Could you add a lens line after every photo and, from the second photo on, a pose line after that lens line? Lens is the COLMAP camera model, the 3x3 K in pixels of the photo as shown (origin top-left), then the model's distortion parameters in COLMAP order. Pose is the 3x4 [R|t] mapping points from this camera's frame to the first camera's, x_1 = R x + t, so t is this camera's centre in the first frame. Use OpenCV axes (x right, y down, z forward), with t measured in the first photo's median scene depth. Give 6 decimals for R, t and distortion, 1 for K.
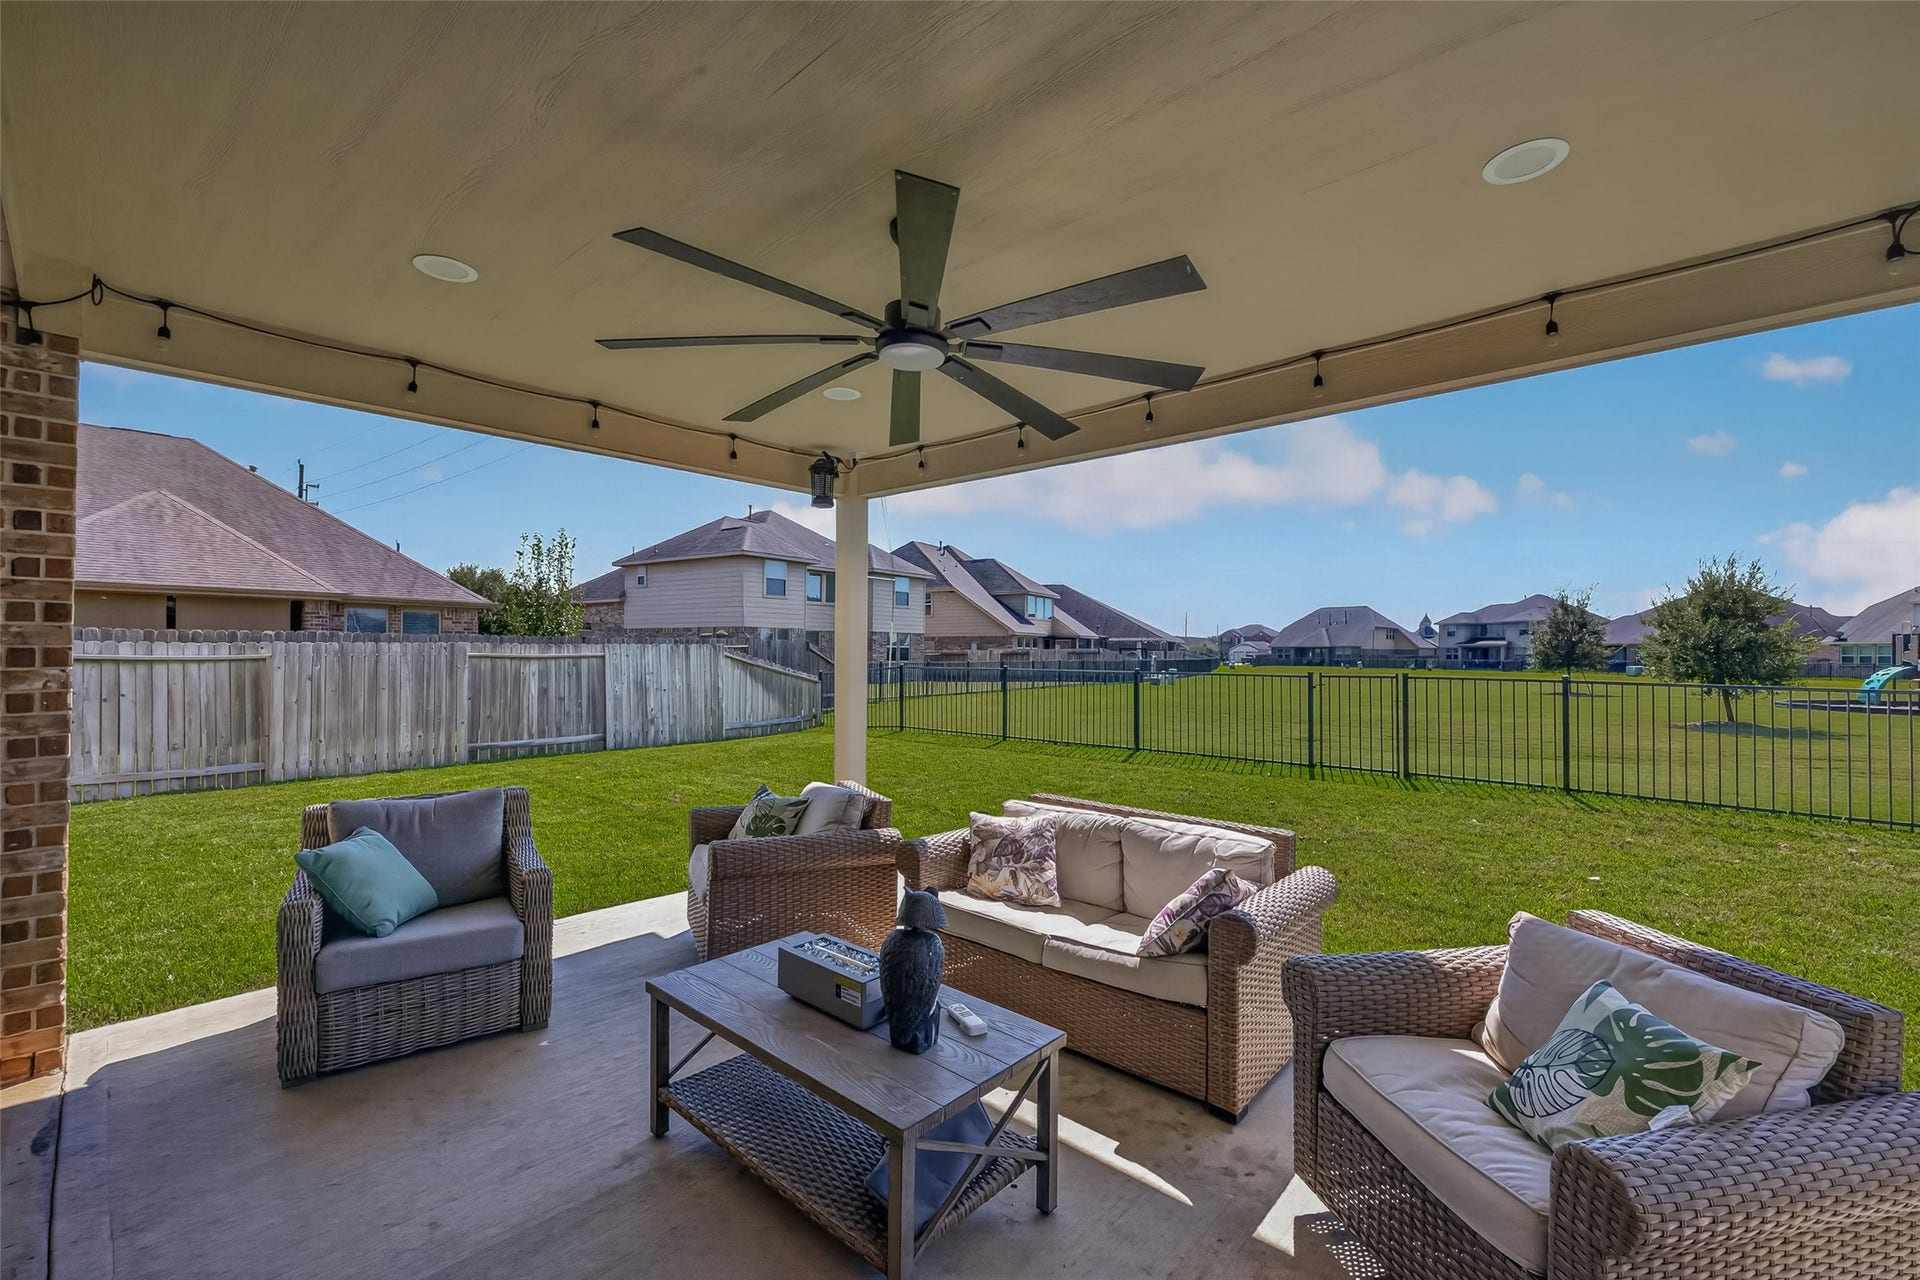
lens RADIAL K [[790.1, 0, 949.4], [0, 790.1, 645.4], [0, 0, 1]] dist [-0.003675, 0.000383]
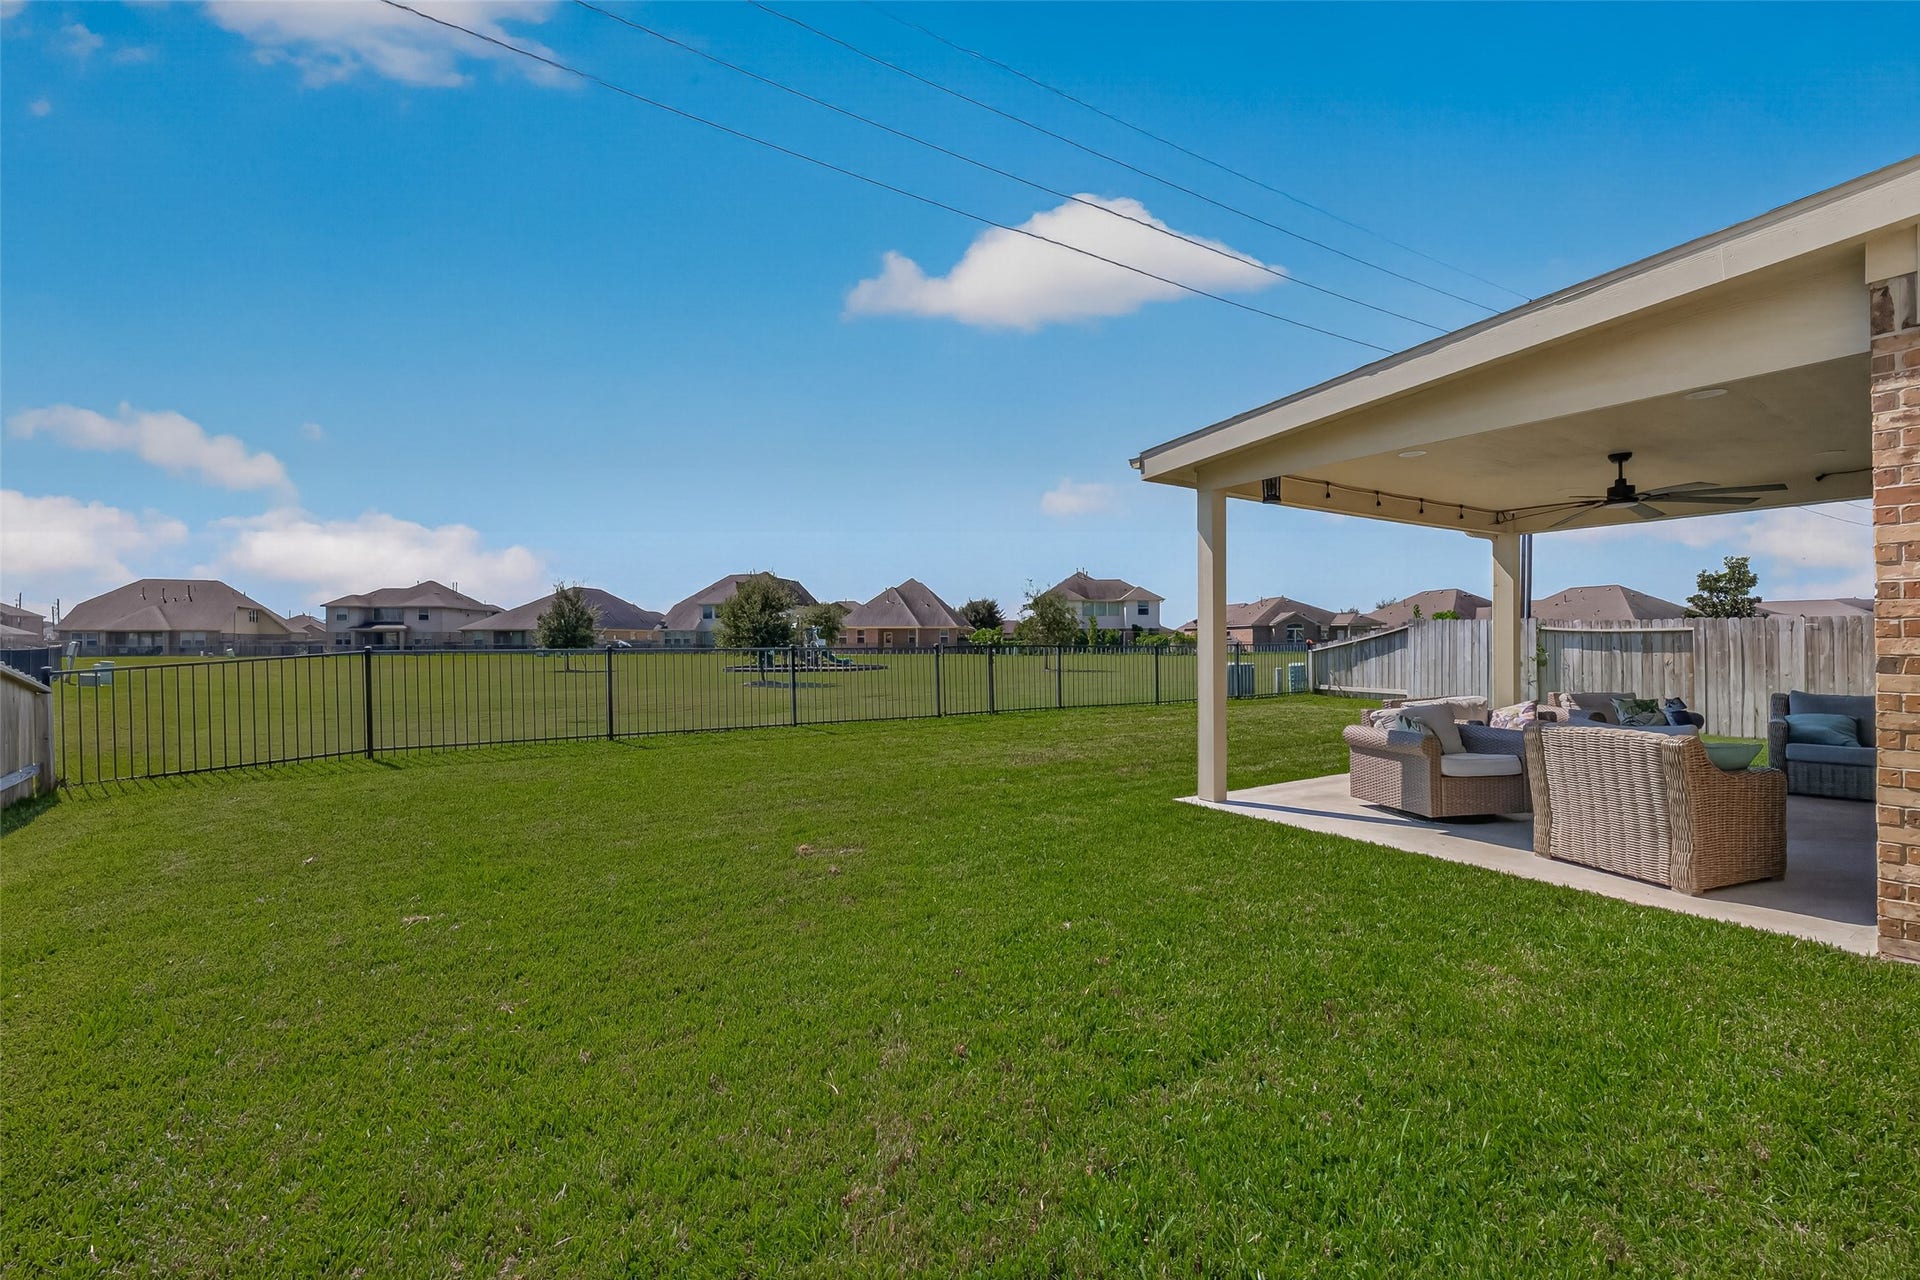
lens RADIAL K [[790.1, 0, 945.2], [0, 790.1, 647.0], [0, 0, 1]] dist [-0.003675, 0.000383]
pose [[0.263863, -0.013666, 0.964463, -0.327348], [-0.005702, 0.999860, 0.015728, 0.007688], [-0.964543, -0.009649, 0.263748, 0.256332]]
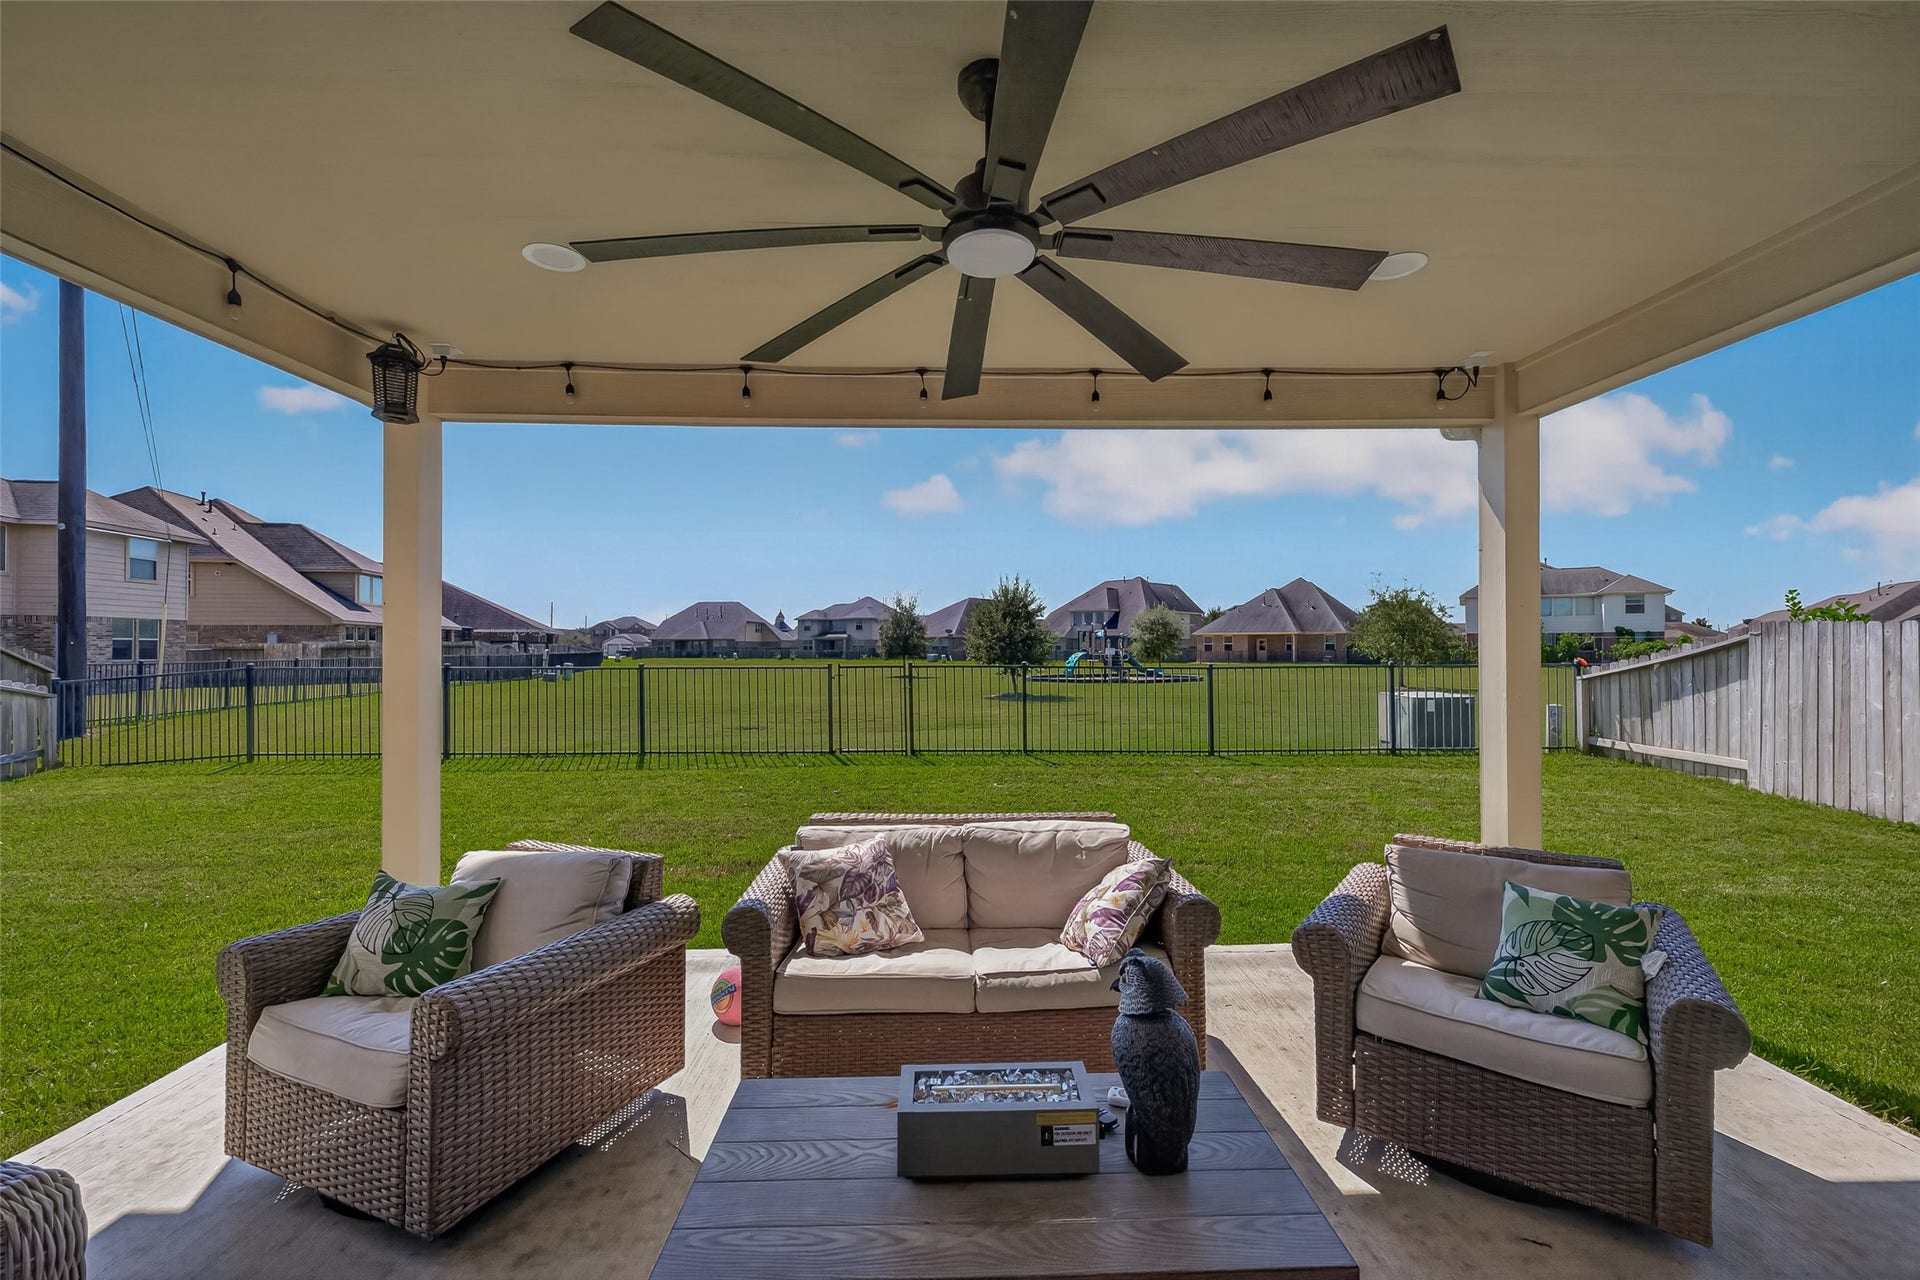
lens RADIAL K [[790.1, 0, 955.9], [0, 790.1, 637.4], [0, 0, 1]] dist [-0.003675, 0.000383]
pose [[0.721354, 0.001958, 0.692564, -0.048307], [-0.001467, 0.999998, -0.001300, 0.000082], [-0.692565, -0.000078, 0.721355, 0.039538]]
